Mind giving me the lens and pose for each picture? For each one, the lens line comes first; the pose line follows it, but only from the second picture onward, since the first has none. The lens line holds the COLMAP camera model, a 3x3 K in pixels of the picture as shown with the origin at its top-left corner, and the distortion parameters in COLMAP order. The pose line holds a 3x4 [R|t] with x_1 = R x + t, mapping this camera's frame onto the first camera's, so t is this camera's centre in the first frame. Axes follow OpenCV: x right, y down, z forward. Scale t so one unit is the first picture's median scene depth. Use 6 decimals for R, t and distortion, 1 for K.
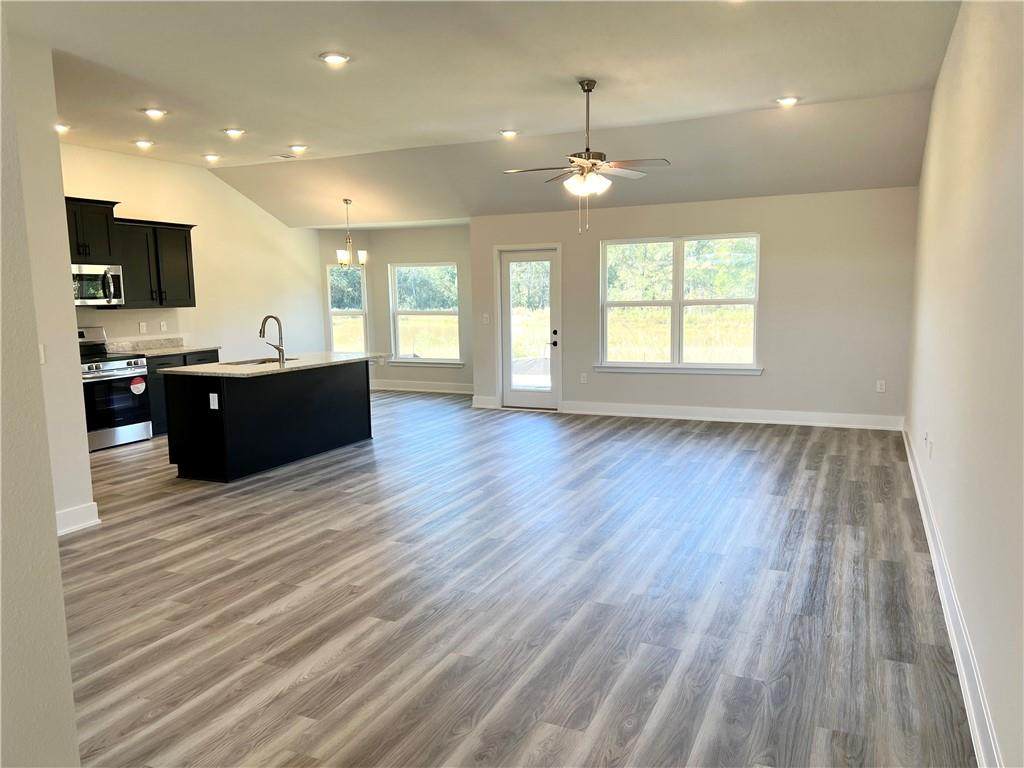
lens RADIAL K [[773.8, 0, 512.1], [0, 773.8, 385.3], [0, 0, 1]] dist [0.013741, 0.001324]
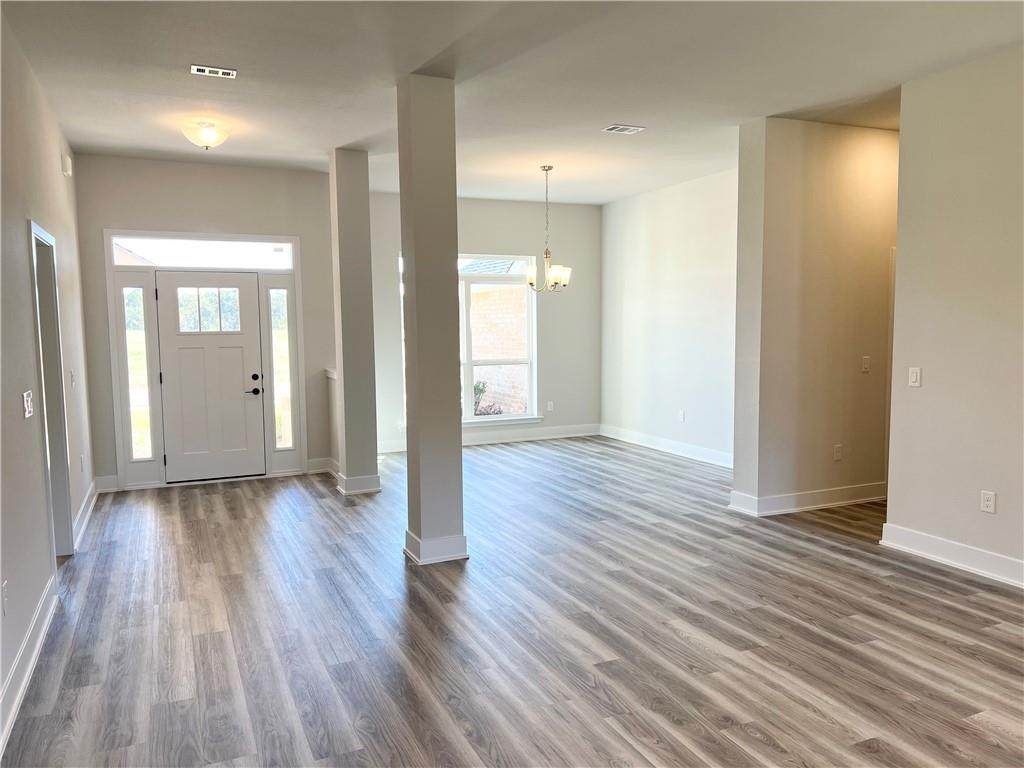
lens RADIAL K [[773.8, 0, 512.2], [0, 773.8, 386.3], [0, 0, 1]] dist [0.013741, 0.001324]
pose [[-0.665902, 0.084554, -0.741232, 0.503429], [-0.068686, 0.982388, 0.173769, -0.166845], [0.742871, 0.166626, -0.648367, 1.233597]]
